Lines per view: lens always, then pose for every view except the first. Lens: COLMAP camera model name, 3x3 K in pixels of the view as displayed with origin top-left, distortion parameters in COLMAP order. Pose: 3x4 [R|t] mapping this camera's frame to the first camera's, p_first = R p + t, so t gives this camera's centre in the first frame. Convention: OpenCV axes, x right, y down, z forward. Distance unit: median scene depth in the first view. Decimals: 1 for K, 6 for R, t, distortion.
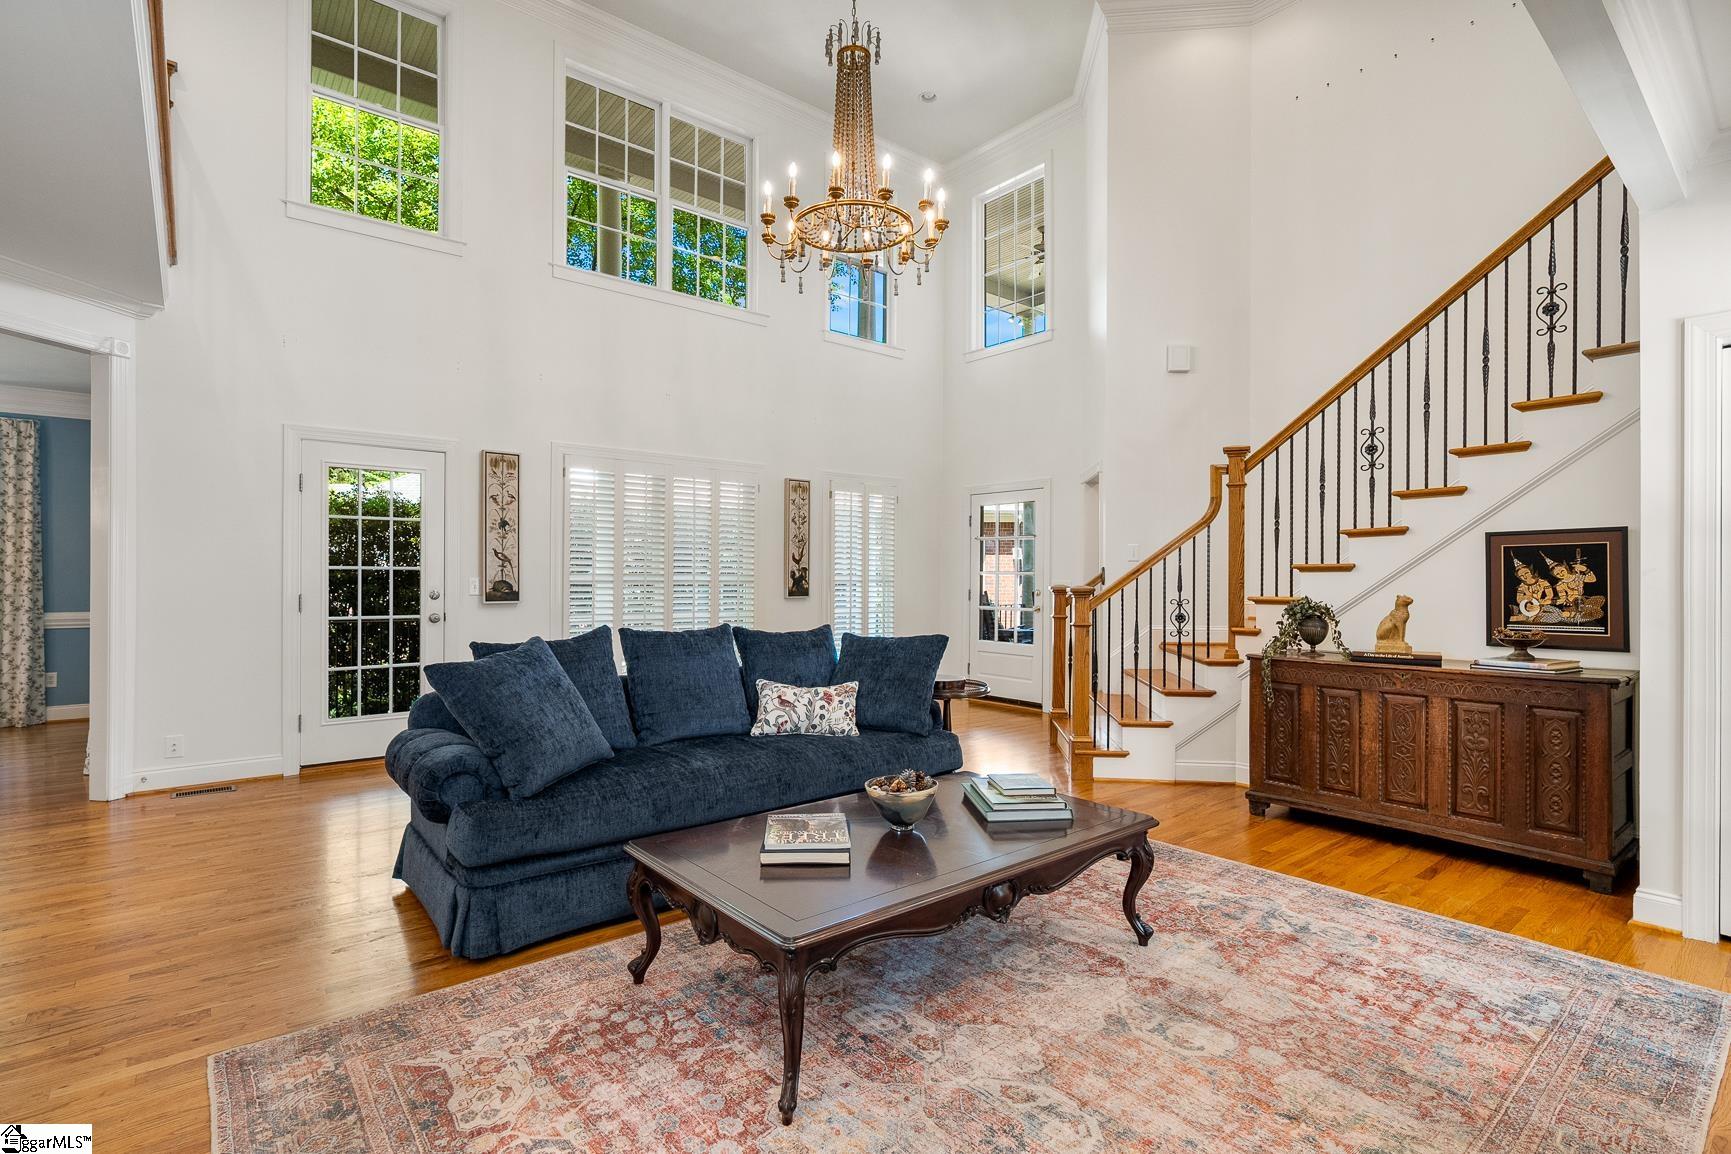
lens RADIAL K [[827.7, 0, 866.8], [0, 827.7, 580.6], [0, 0, 1]] dist [-0.004454, 0.000414]
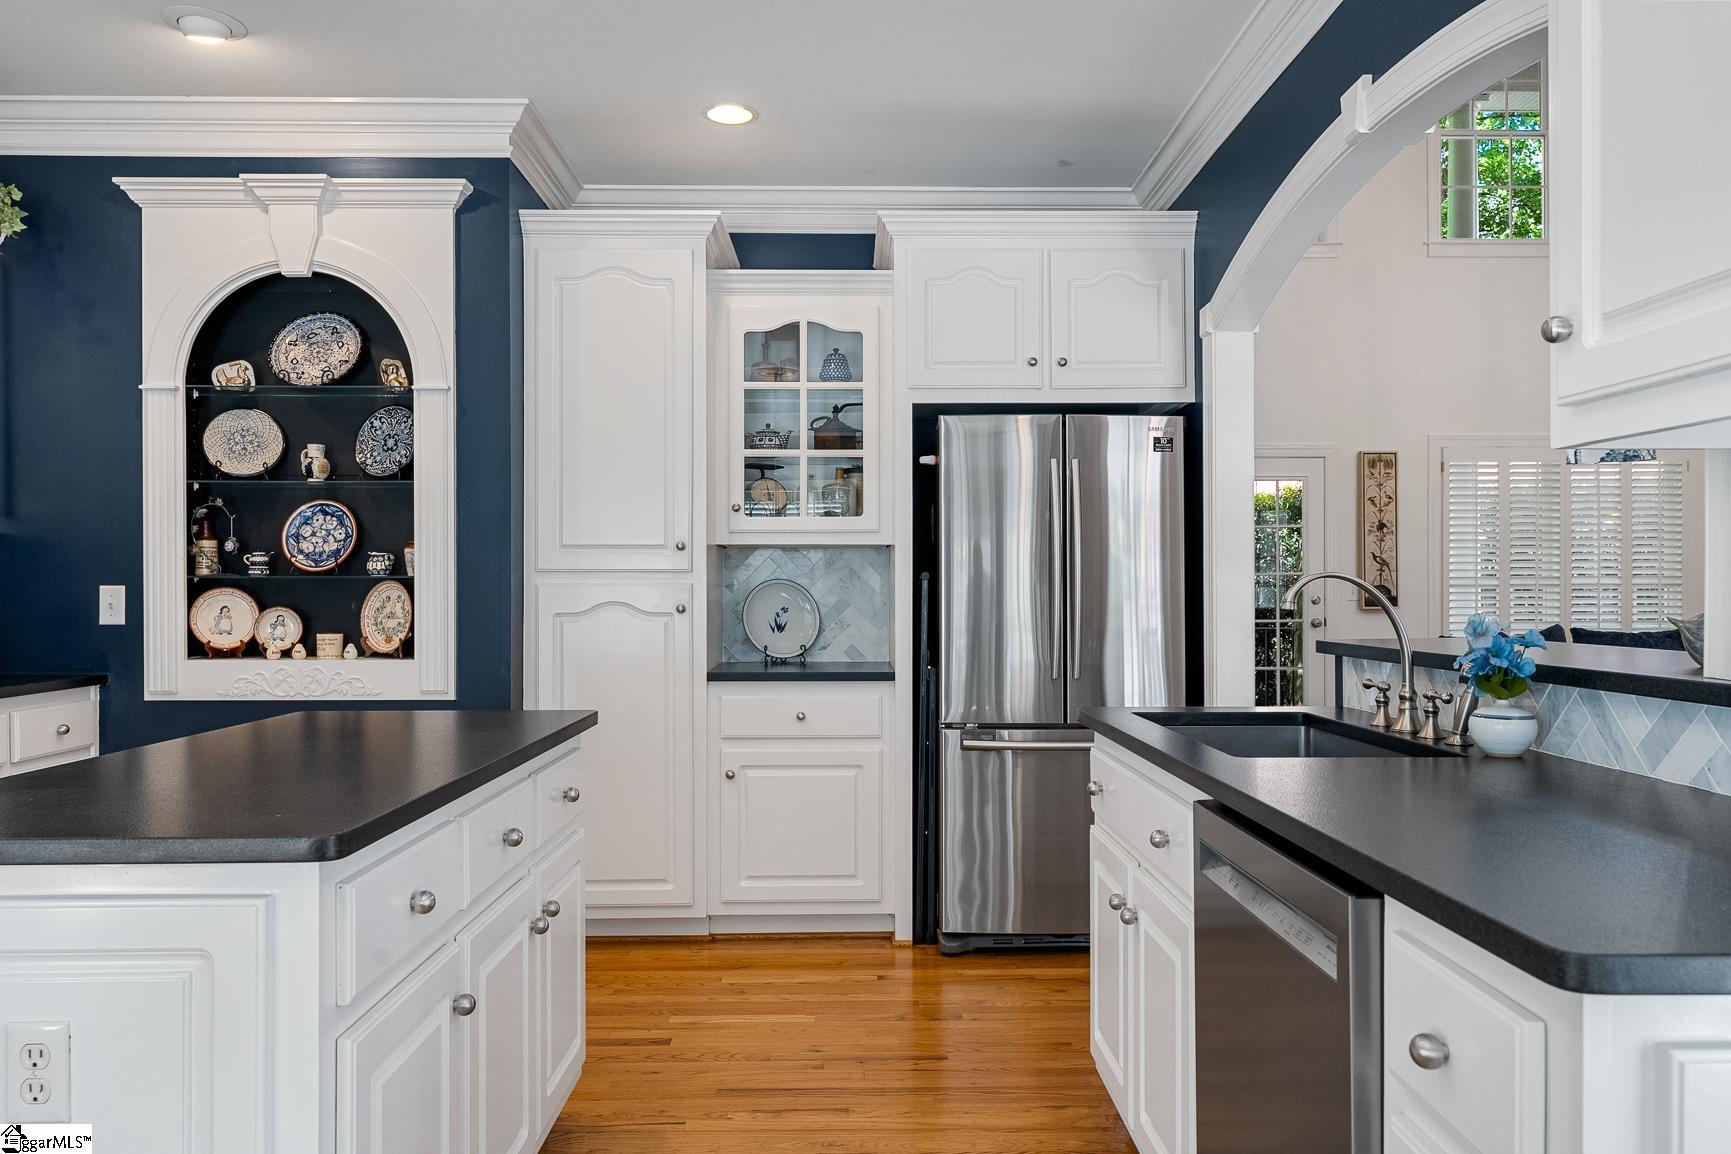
lens RADIAL K [[1229.9, 0, 864.8], [0, 1229.9, 584.4], [0, 0, 1]] dist [0.010202, 0.000677]
pose [[0.782674, -0.007964, -0.622380, -0.018311], [0.004596, 0.999965, -0.007016, 0.007780], [0.622414, 0.002631, 0.782684, -0.571719]]
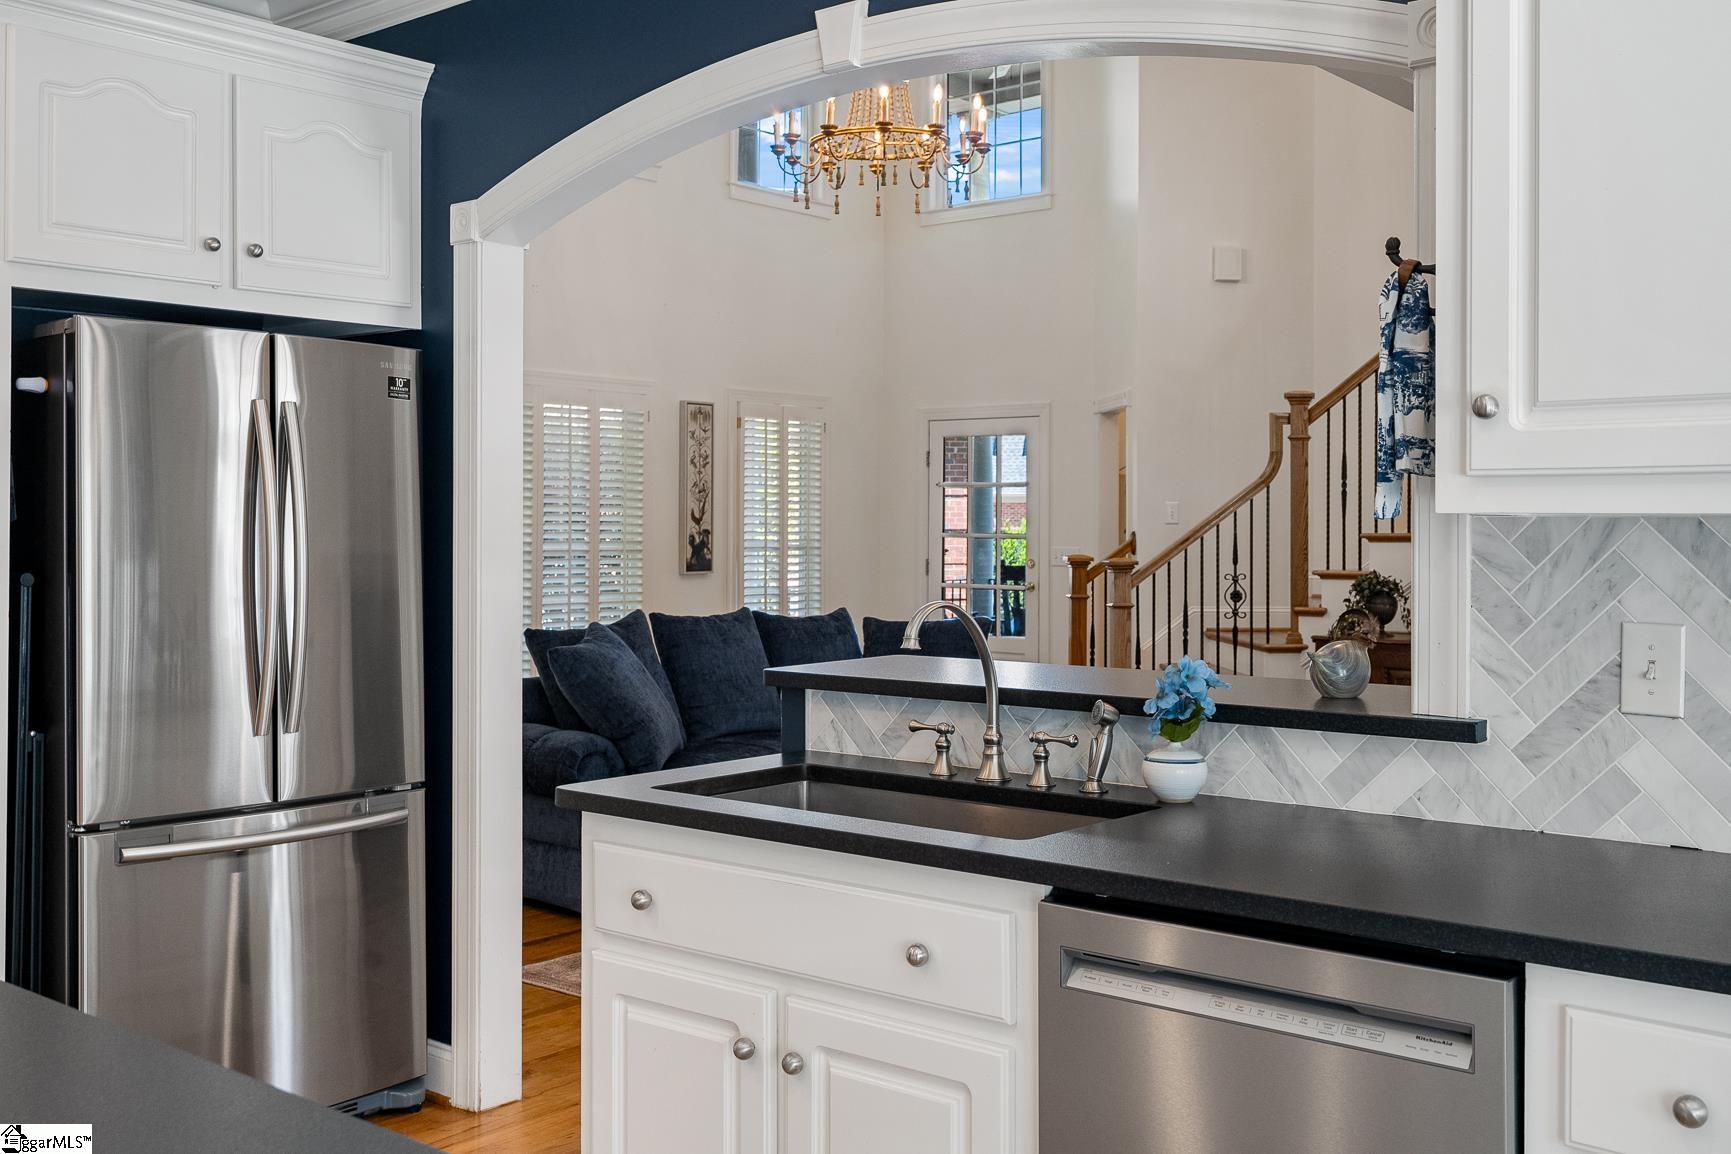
lens RADIAL K [[1725.9, 0, 865.4], [0, 1725.9, 511.9], [0, 0, 1]] dist [-0.000312, 0.000000]
pose [[0.983293, -0.000574, 0.182030, -0.303690], [0.002422, 0.999948, -0.009930, -0.023513], [-0.182015, 0.010205, 0.983243, -0.639296]]
